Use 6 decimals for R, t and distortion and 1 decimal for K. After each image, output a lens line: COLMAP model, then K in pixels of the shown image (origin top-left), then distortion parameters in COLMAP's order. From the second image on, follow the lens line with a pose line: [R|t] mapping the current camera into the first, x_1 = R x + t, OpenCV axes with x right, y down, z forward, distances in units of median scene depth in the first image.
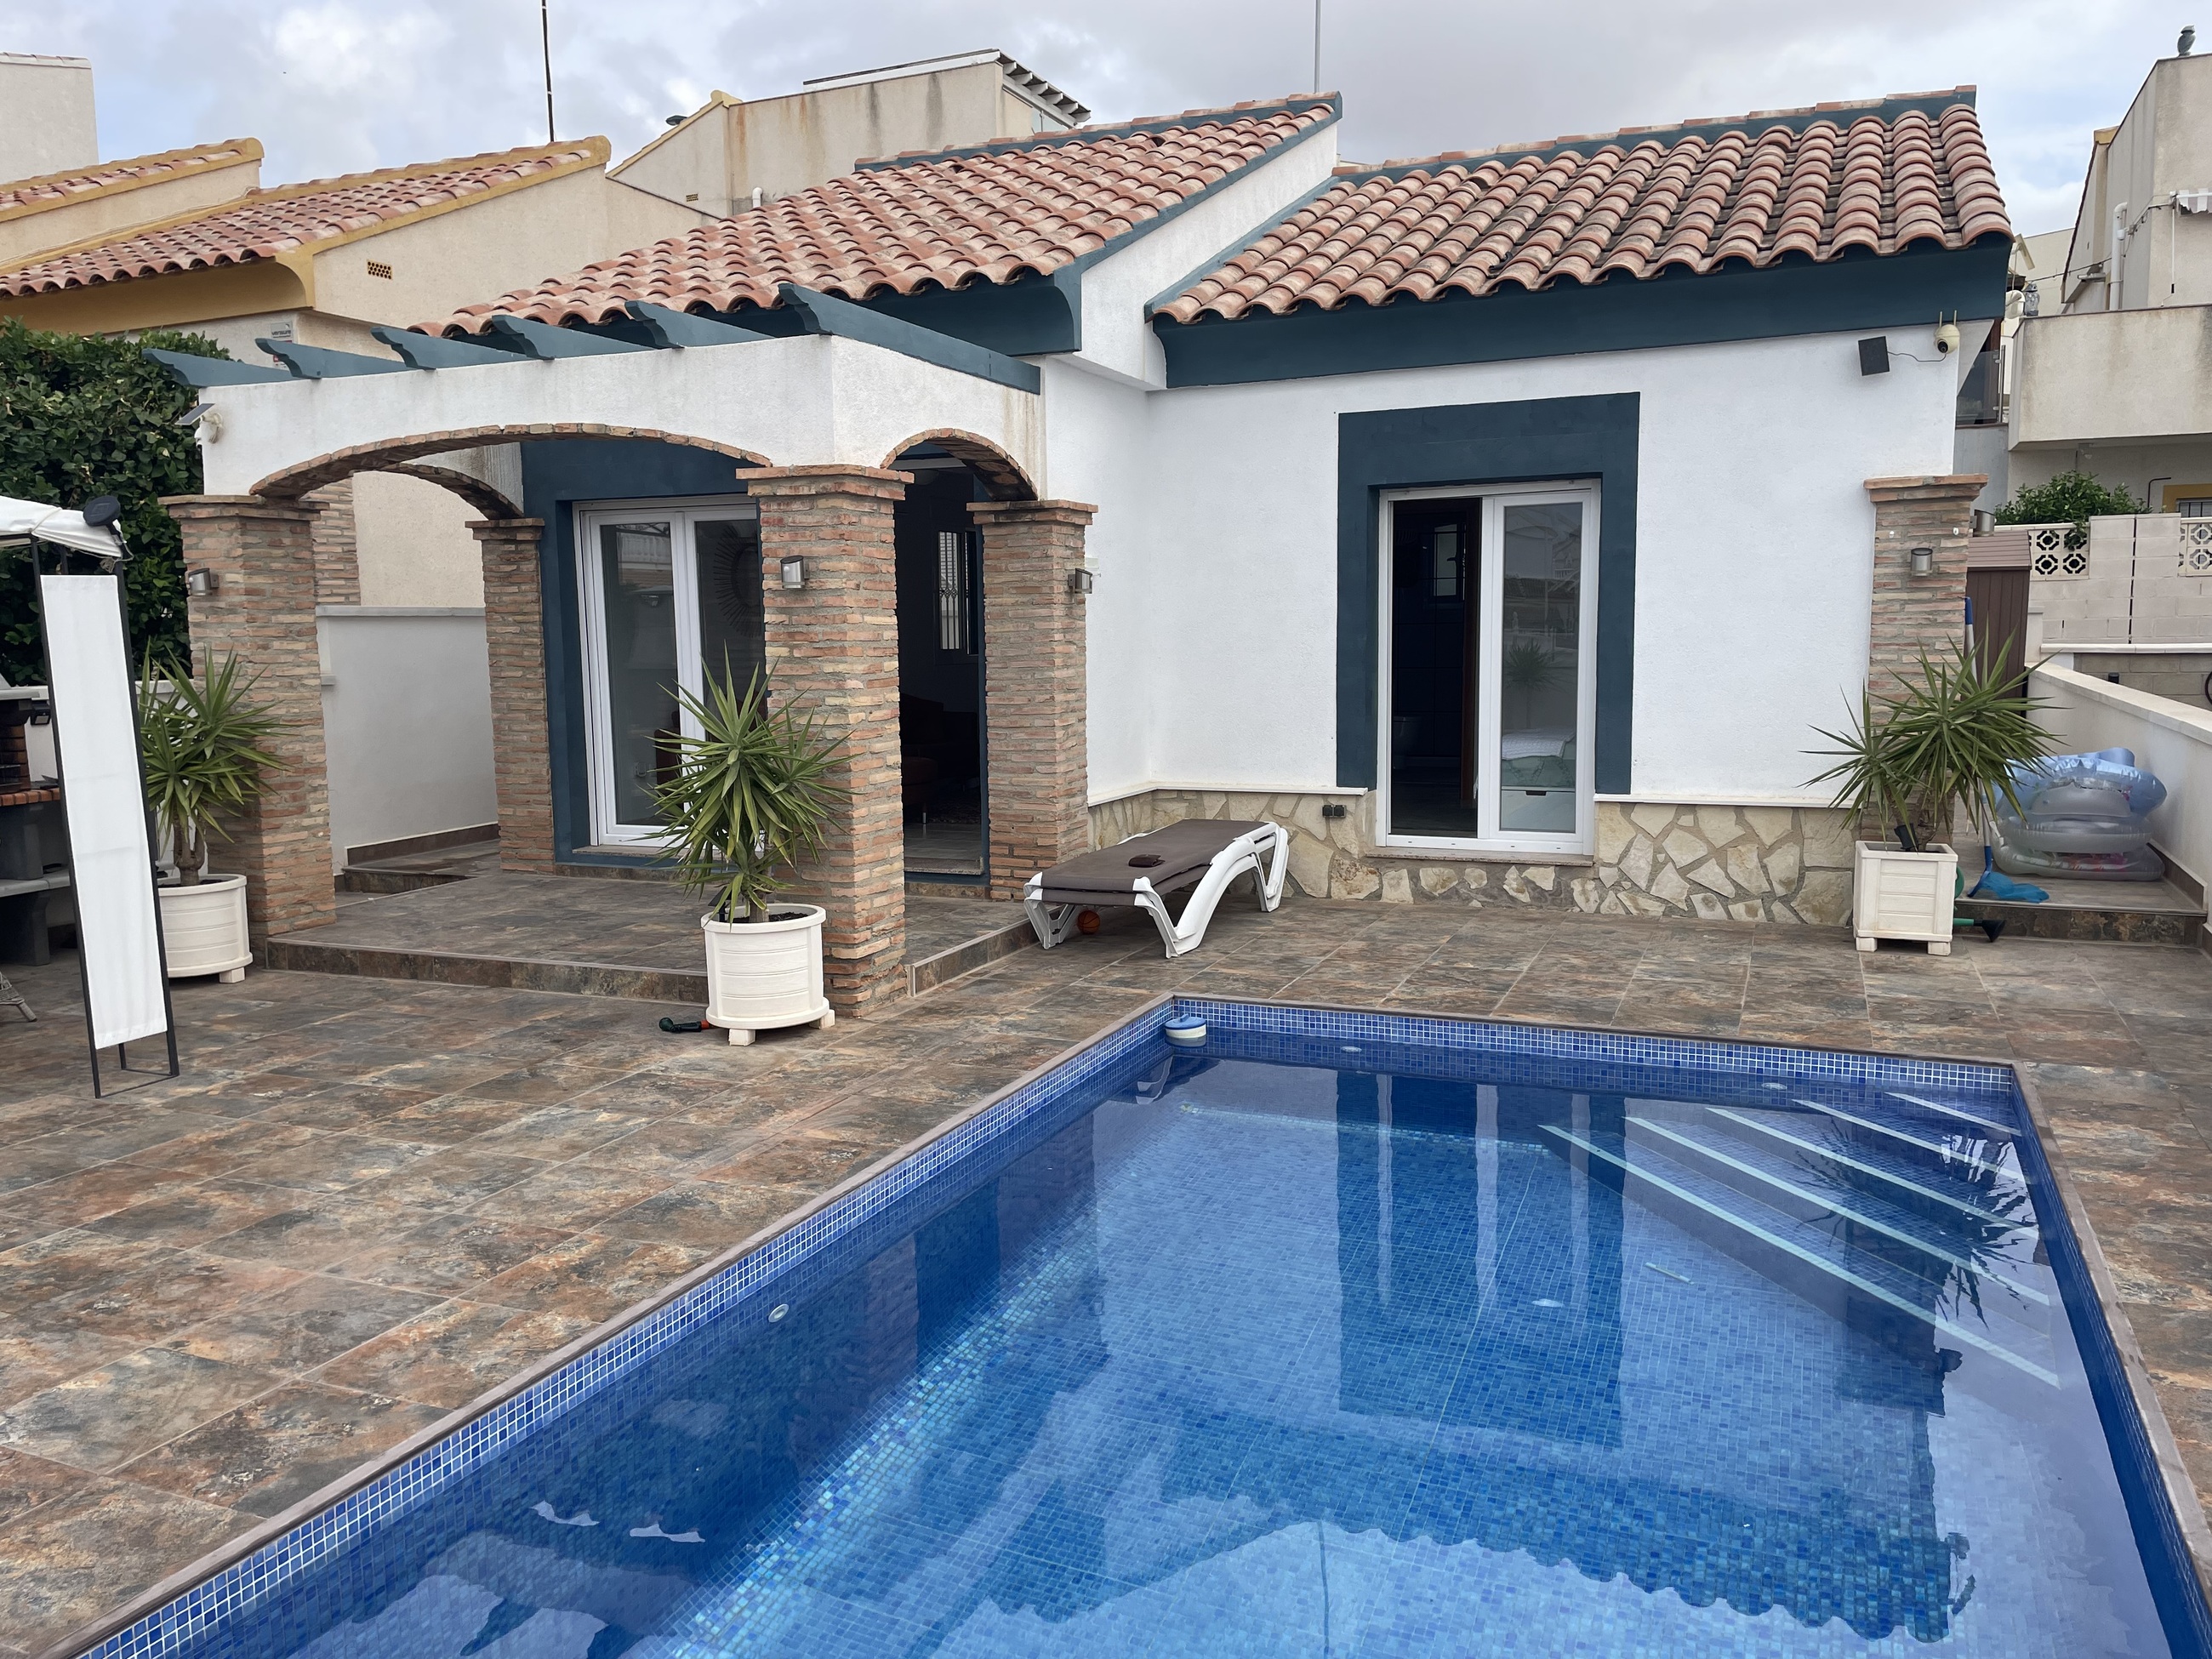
lens RADIAL K [[1666.1, 0, 1087.7], [0, 1666.1, 818.4], [0, 0, 1]] dist [0.096757, -0.122838]
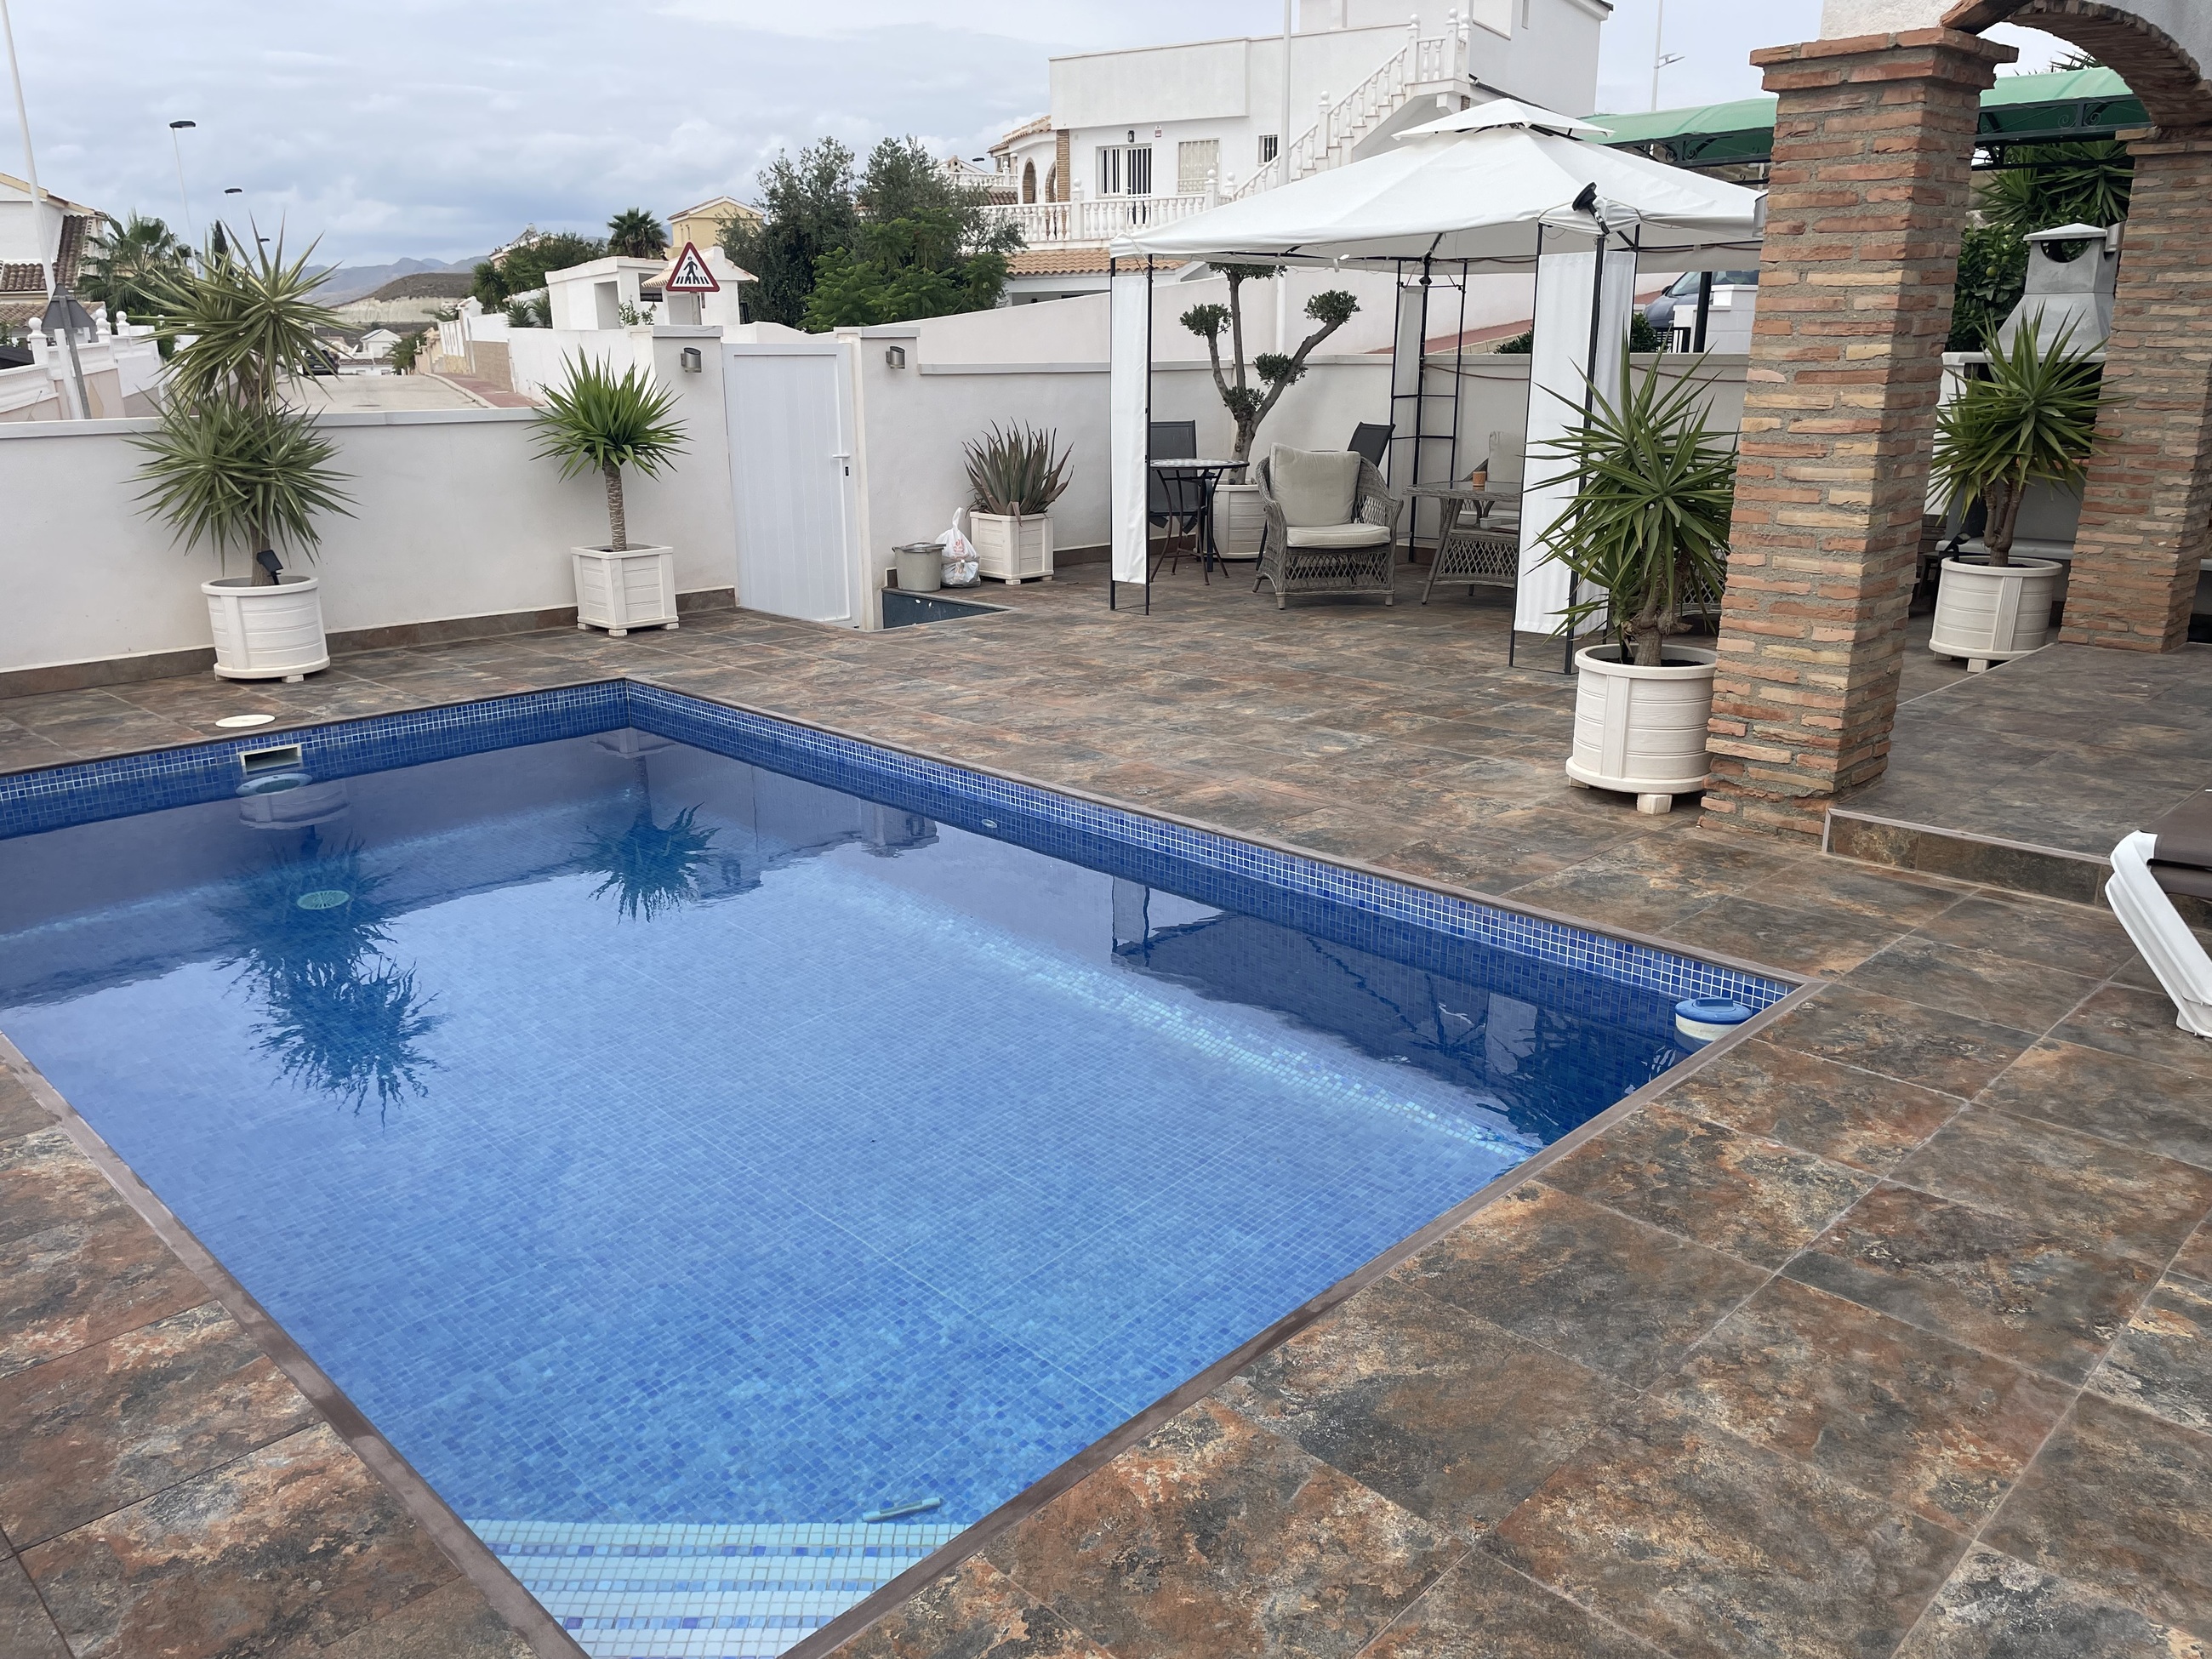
lens RADIAL K [[1666.1, 0, 1091.5], [0, 1666.1, 838.8], [0, 0, 1]] dist [0.096757, -0.122838]
pose [[-0.367390, 0.288491, -0.884193, 0.694954], [-0.093910, 0.934312, 0.343863, -0.123098], [0.925314, 0.209366, -0.316165, 1.056267]]
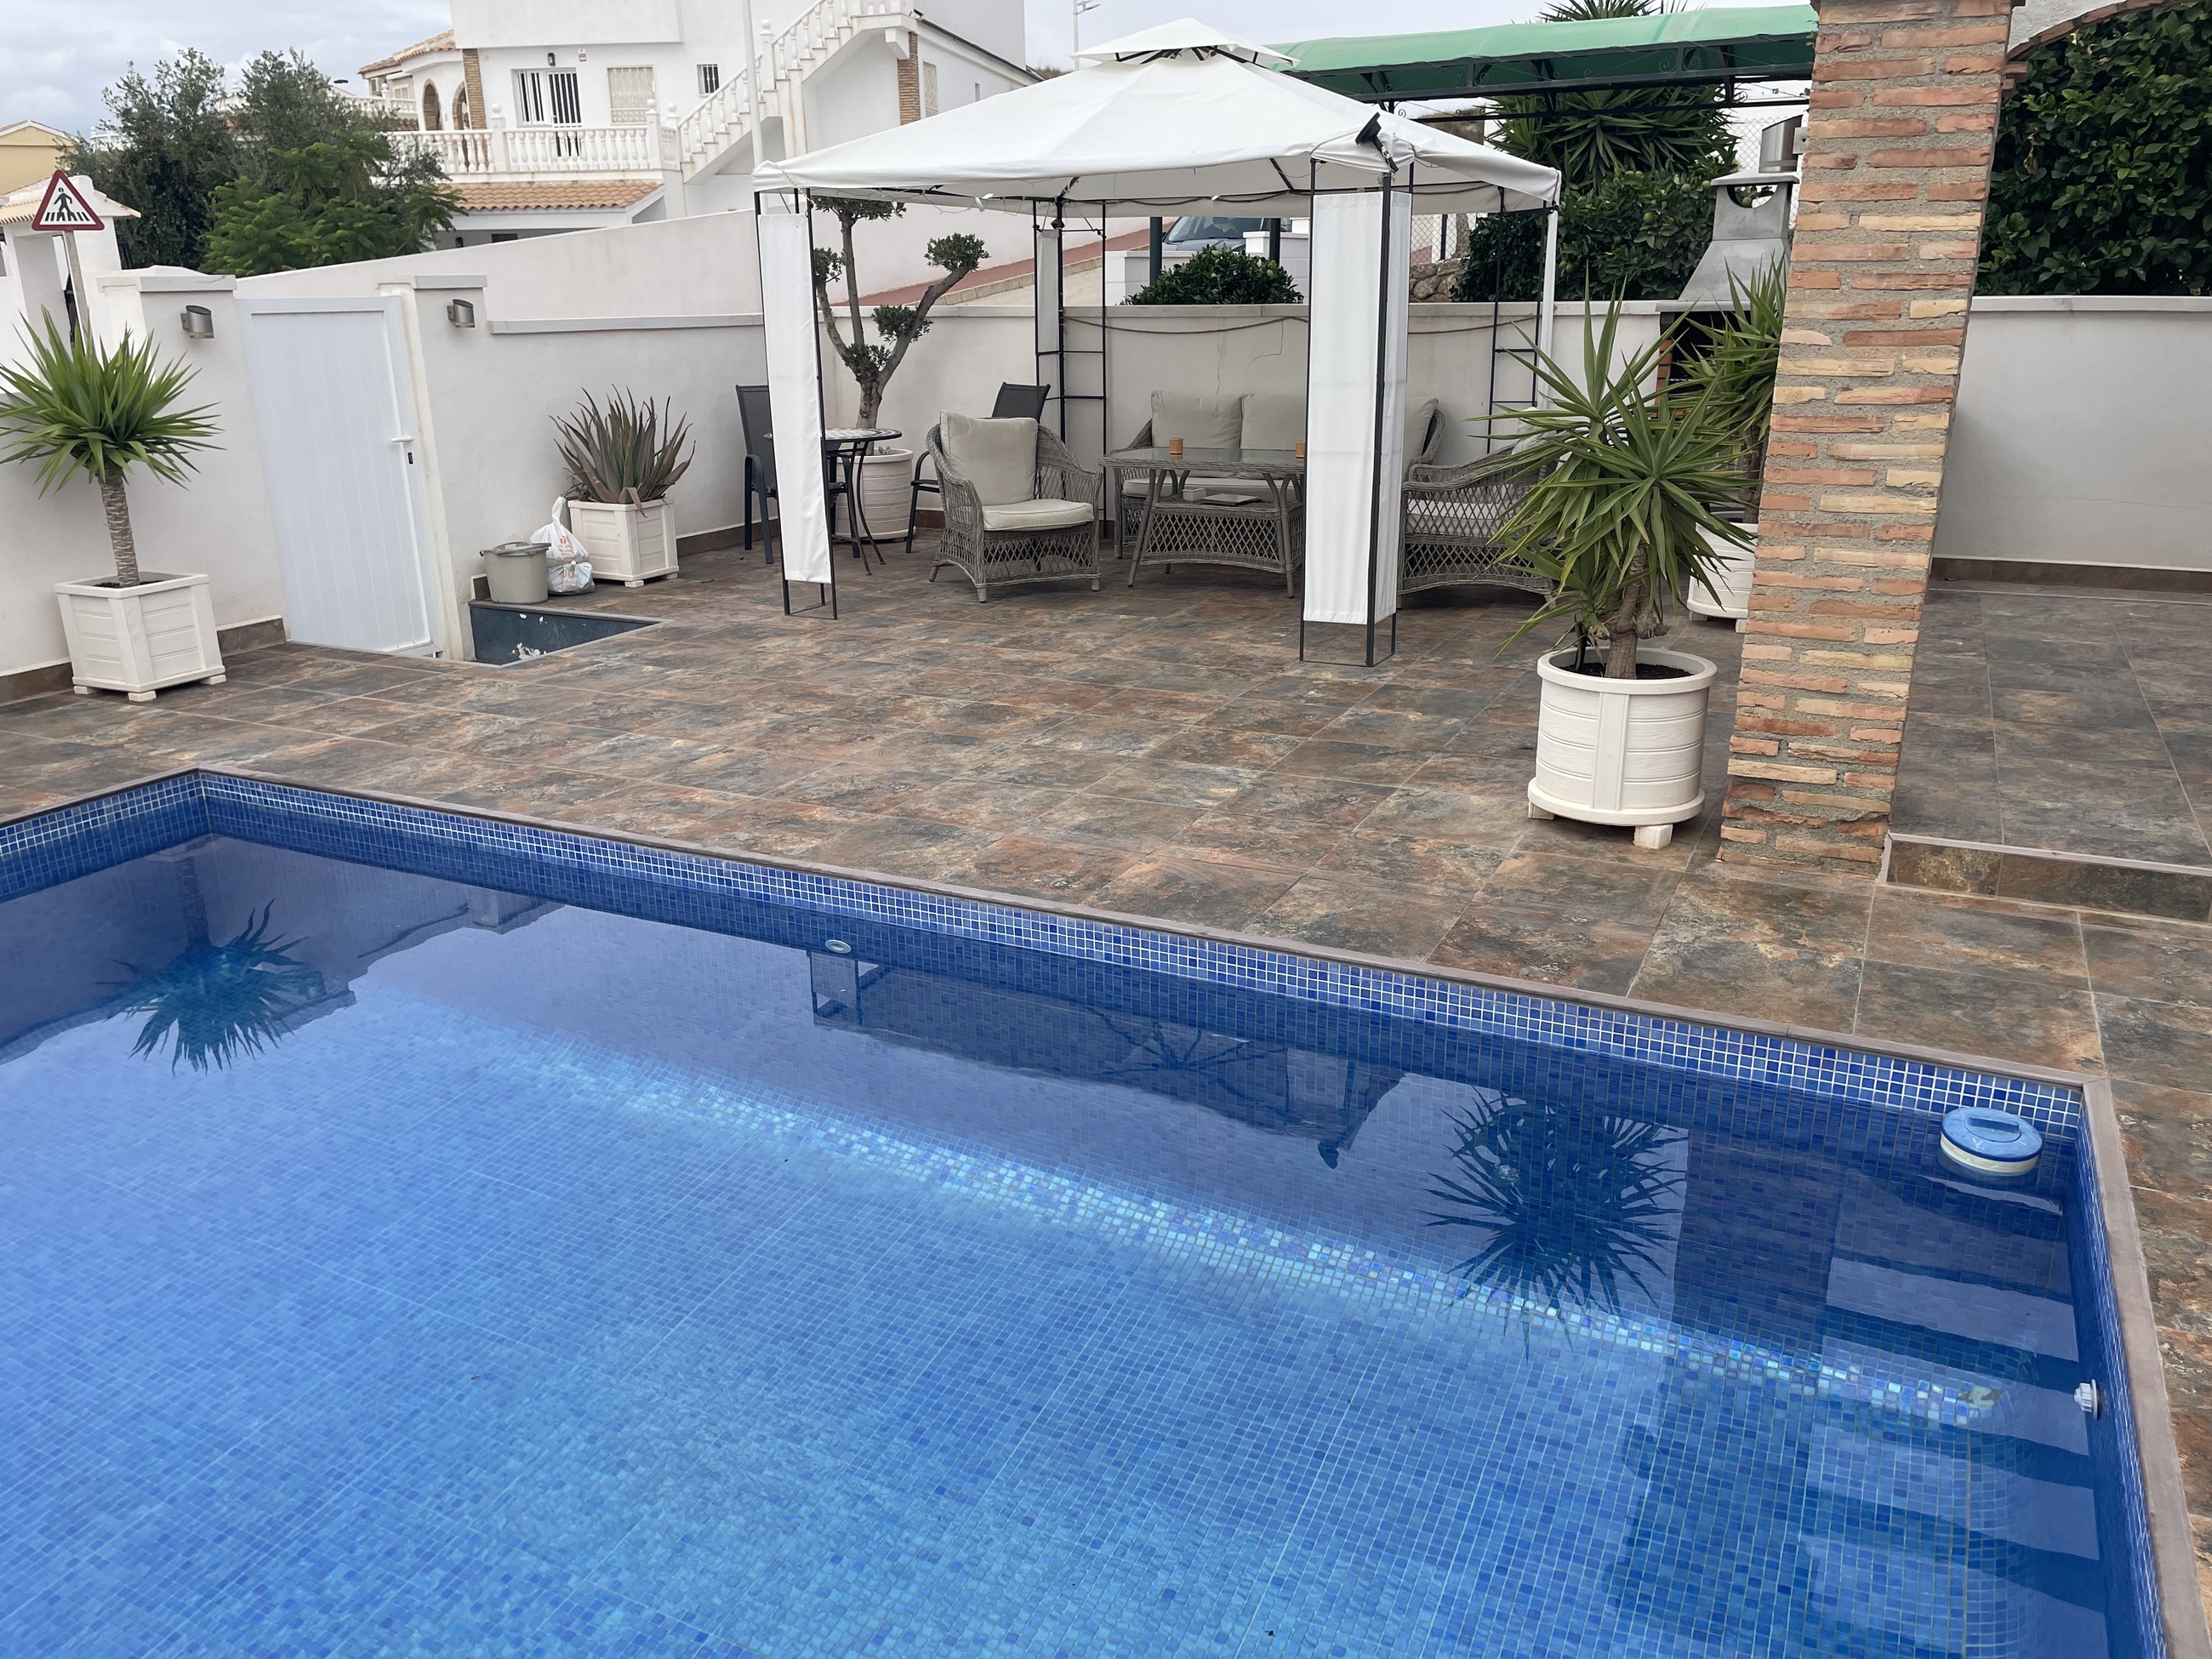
lens RADIAL K [[1666.1, 0, 1091.1], [0, 1666.1, 826.8], [0, 0, 1]] dist [0.096757, -0.122838]
pose [[-0.043387, 0.332200, -0.942211, 0.533615], [-0.103095, 0.936575, 0.334961, -0.097980], [0.993725, 0.111670, -0.006387, 0.807714]]
